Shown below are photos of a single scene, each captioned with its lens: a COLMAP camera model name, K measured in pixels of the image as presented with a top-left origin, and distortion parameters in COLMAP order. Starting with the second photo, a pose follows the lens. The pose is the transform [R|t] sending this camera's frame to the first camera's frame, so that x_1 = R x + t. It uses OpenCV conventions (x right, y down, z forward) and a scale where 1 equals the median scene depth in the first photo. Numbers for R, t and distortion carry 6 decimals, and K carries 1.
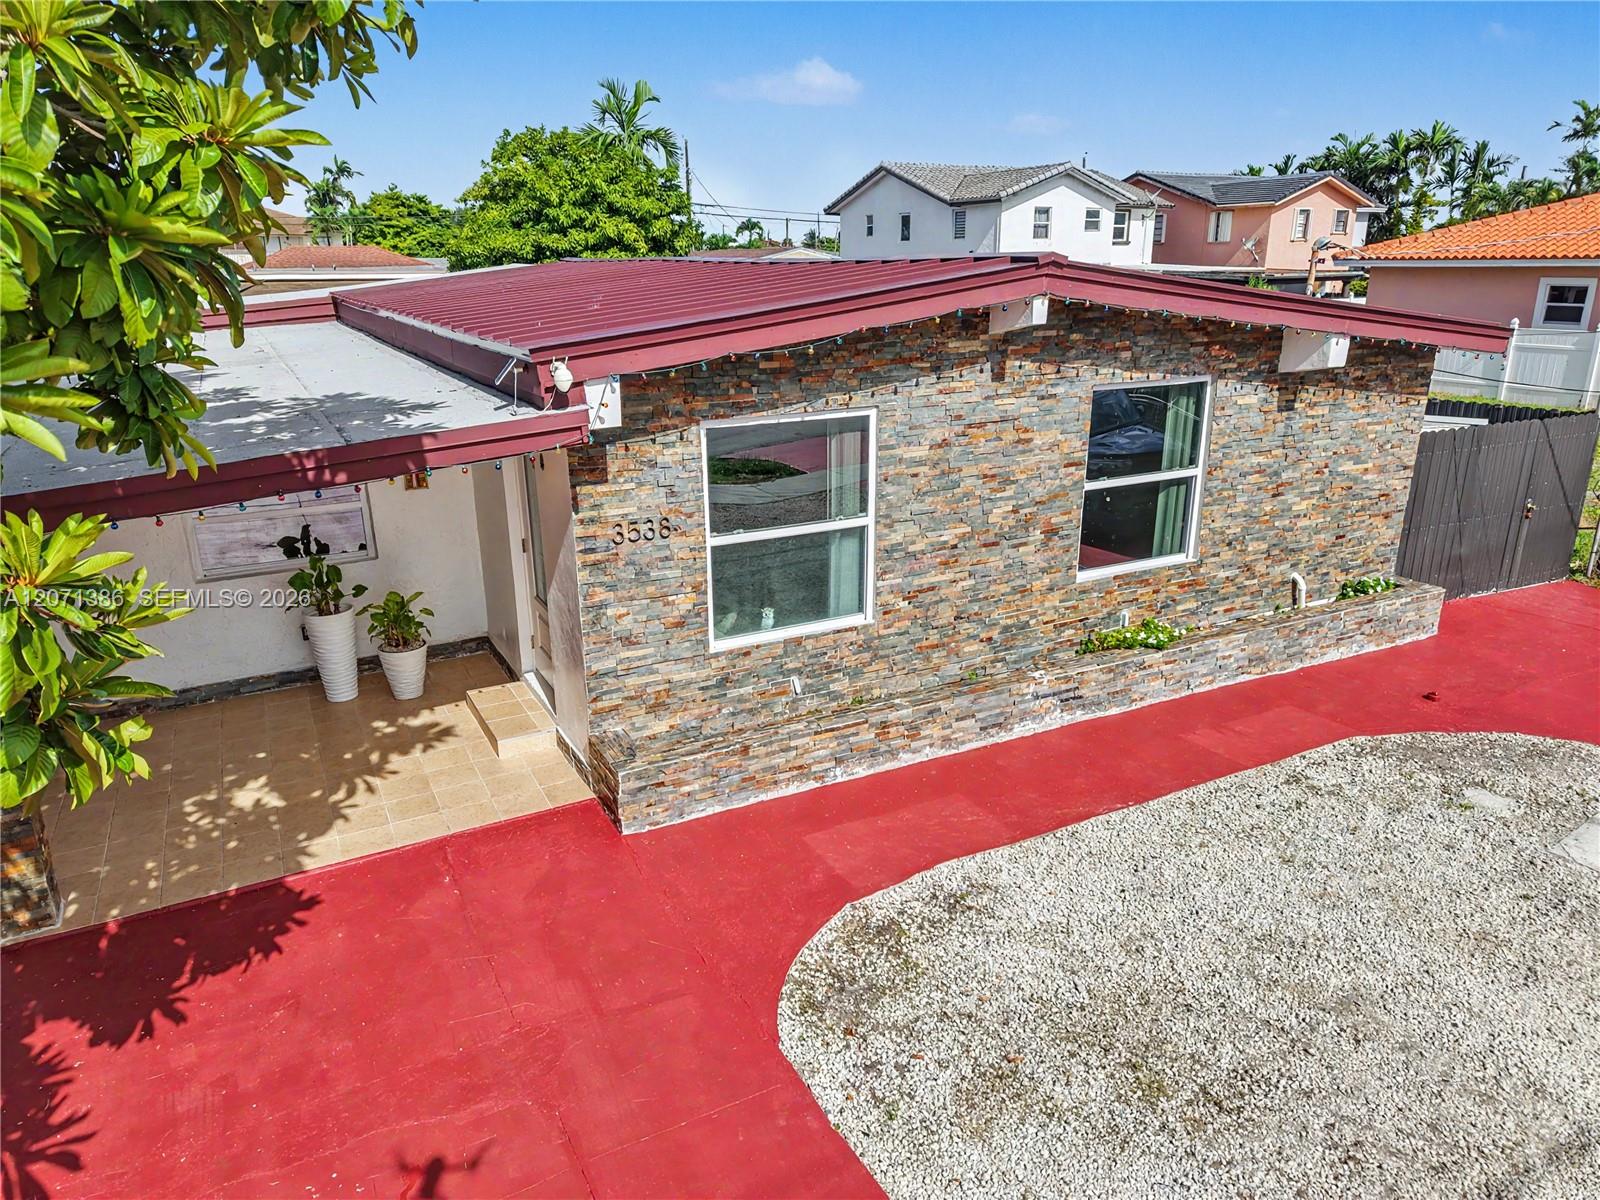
lens RADIAL K [[1067.7, 0, 800.4], [0, 1067.7, 603.4], [0, 0, 1]] dist [0.031673, -0.024266]
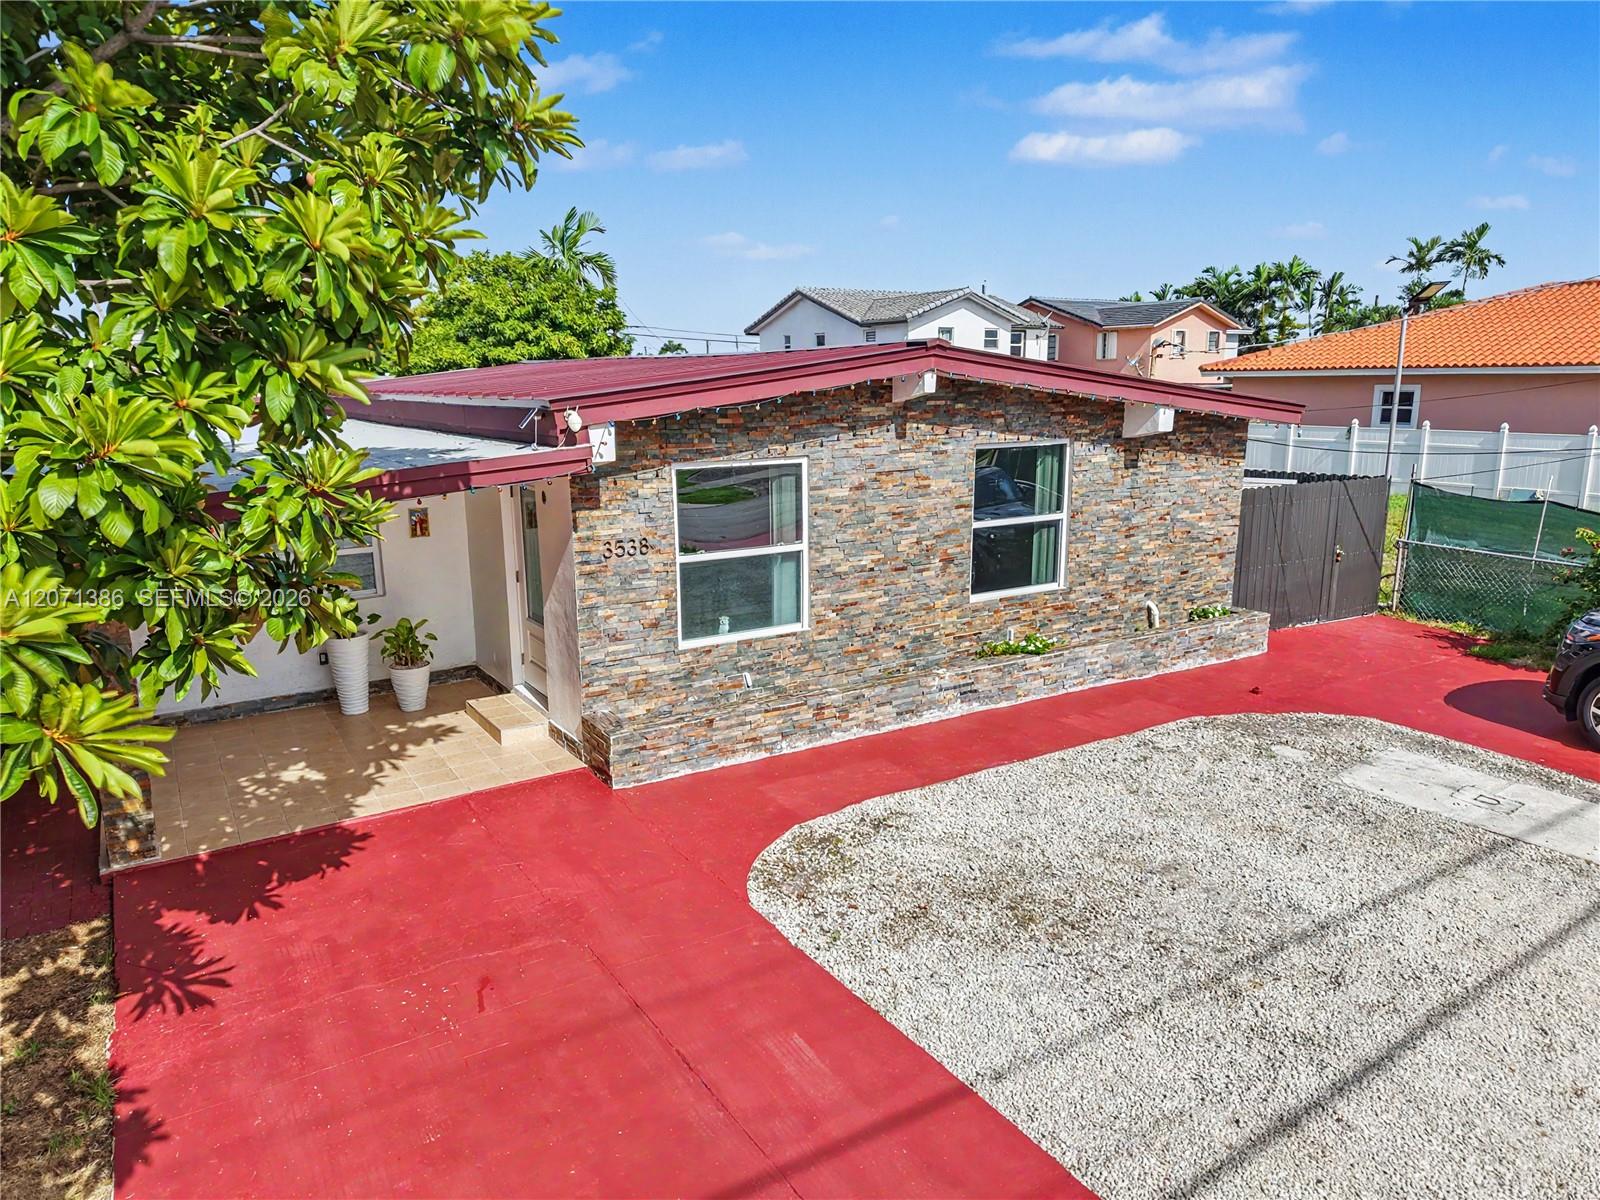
lens RADIAL K [[1064.0, 0, 800.0], [0, 1064.0, 600.0], [0, 0, 1]] dist [0.077104, -0.116674]
pose [[0.997250, -0.015373, 0.072500, -0.028705], [0.023135, 0.993939, -0.107474, 0.109762], [-0.070409, 0.108855, 0.991561, -0.216718]]
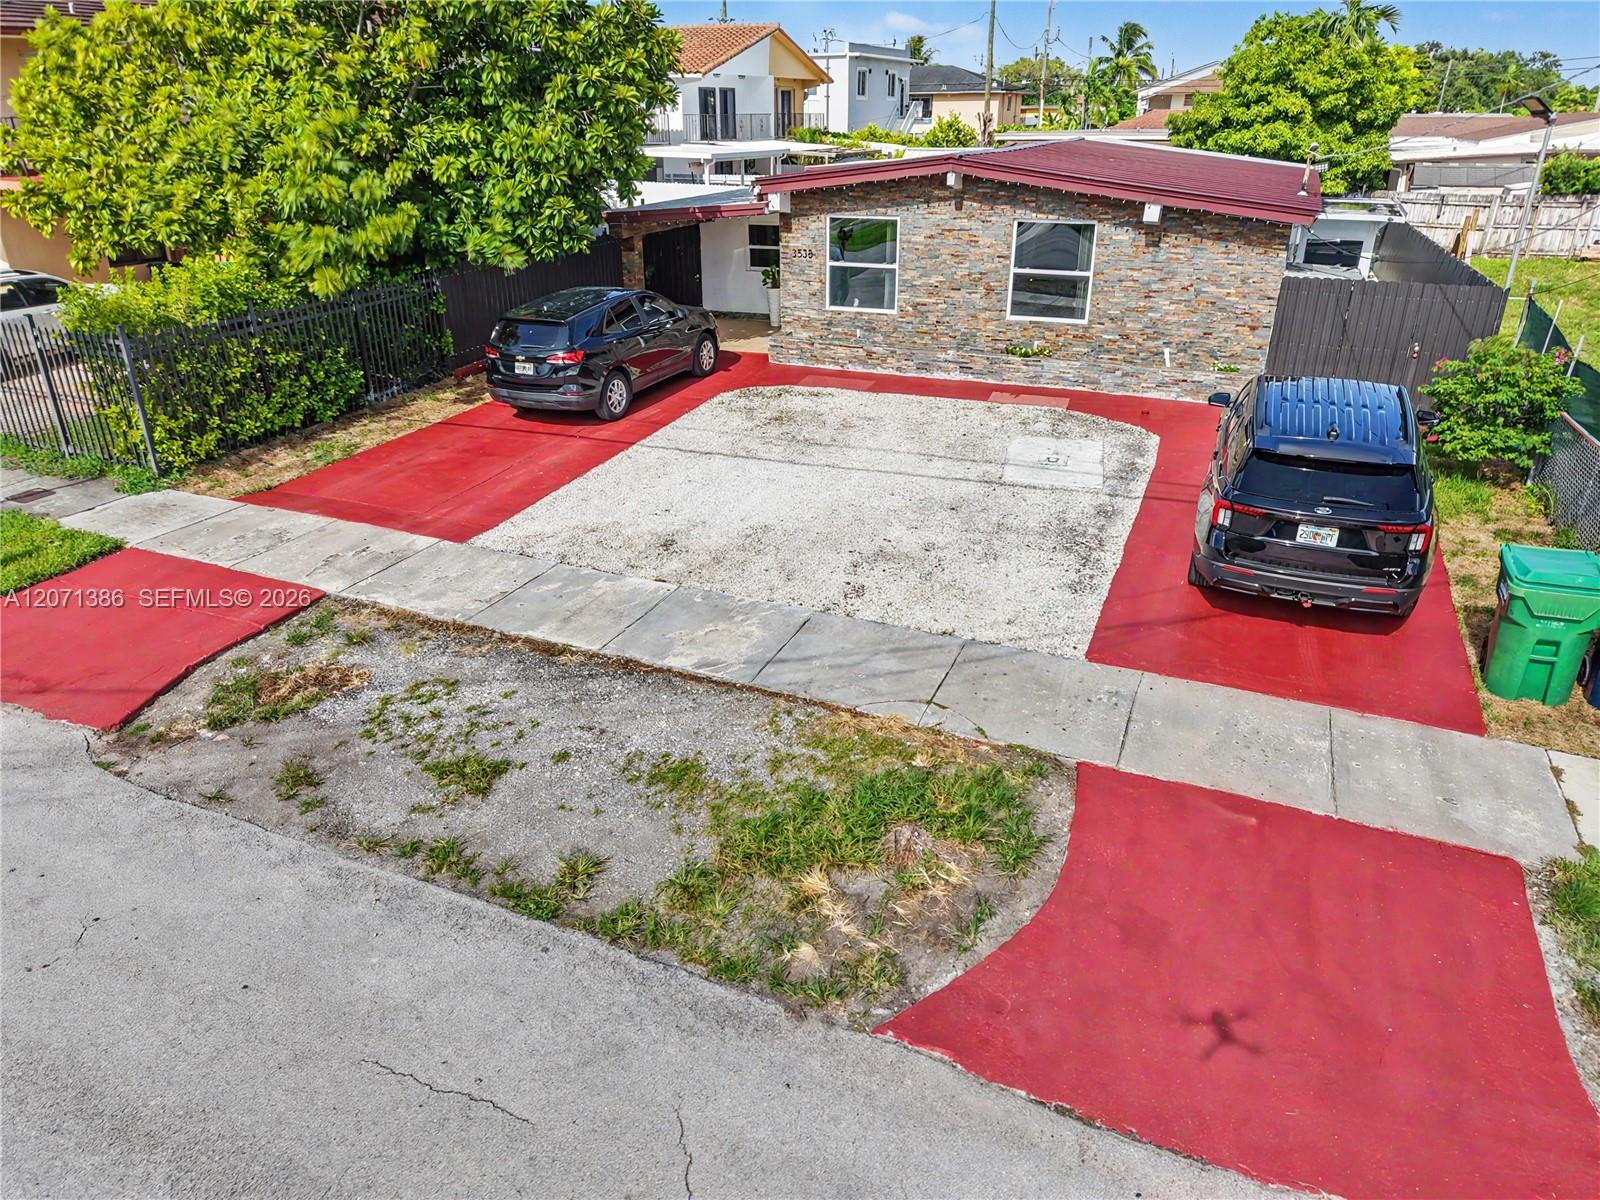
lens RADIAL K [[1062.4, 0, 800.0], [0, 1062.4, 604.8], [0, 0, 1]] dist [0.031335, -0.024215]
pose [[0.632854, 0.329840, -0.700500, 1.688729], [-0.239887, 0.943732, 0.227648, 0.131084], [0.736172, 0.023973, 0.676369, -0.684964]]
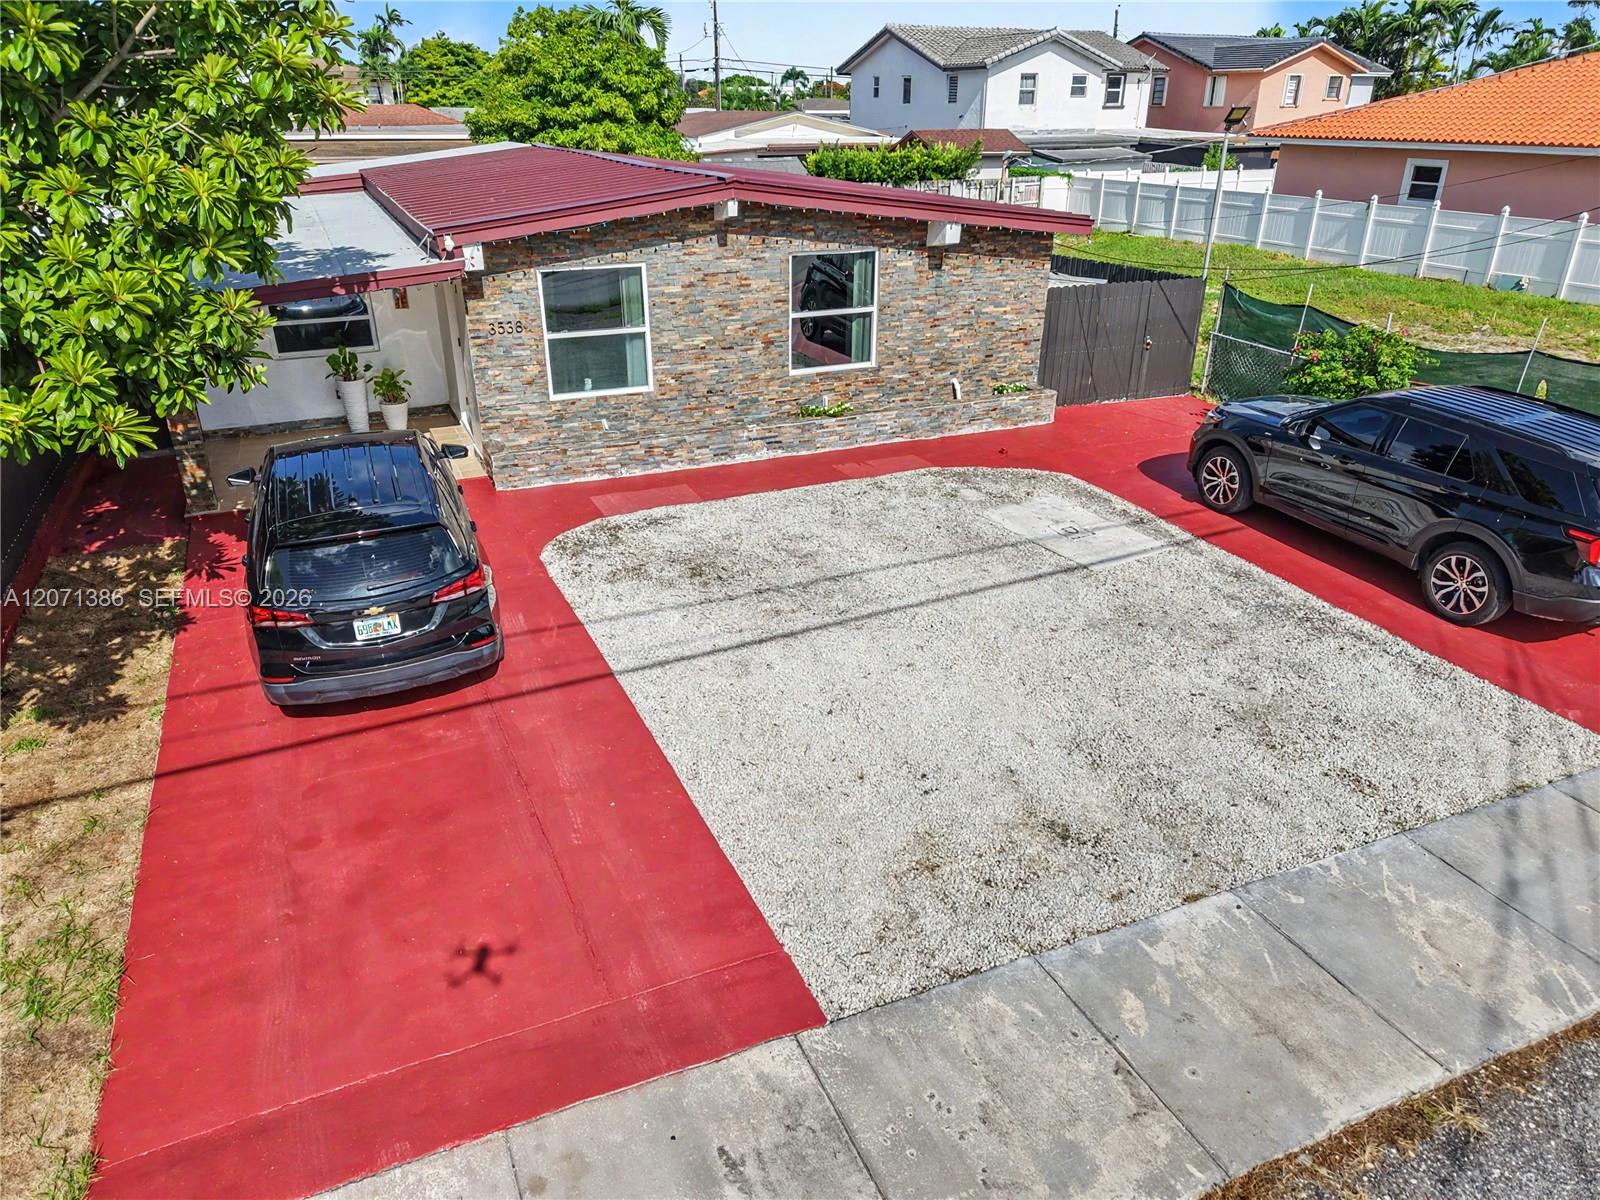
lens RADIAL K [[1056.4, 0, 801.5], [0, 1056.4, 609.9], [0, 0, 1]] dist [0.064481, -0.075738]
pose [[0.998100, 0.035421, -0.050411, 0.389130], [-0.028461, 0.990757, 0.132629, 0.128524], [0.054643, -0.130942, 0.989883, -0.710971]]
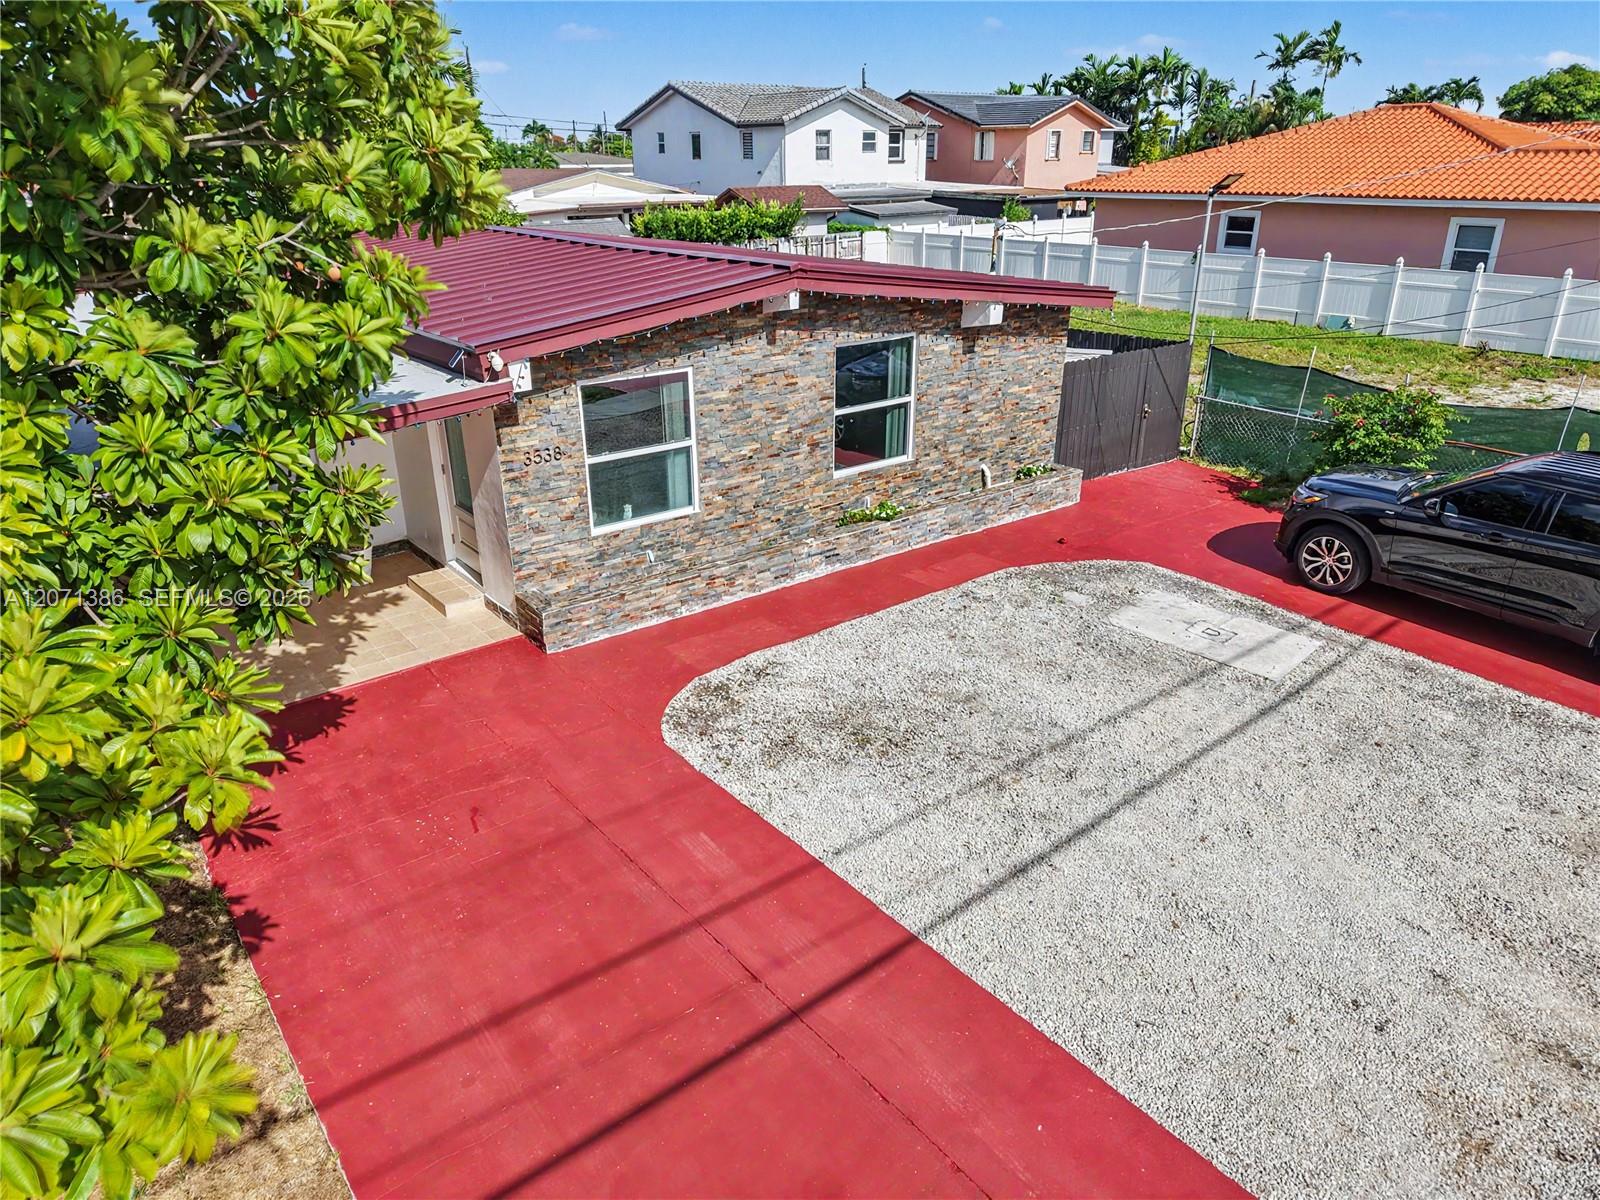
lens RADIAL K [[1054.2, 0, 801.6], [0, 1054.2, 607.8], [0, 0, 1]] dist [0.133643, -0.254713]
pose [[0.983252, -0.068579, 0.168858, -0.046647], [0.053188, 0.994146, 0.094045, 0.019410], [-0.174319, -0.083488, 0.981144, -0.462067]]
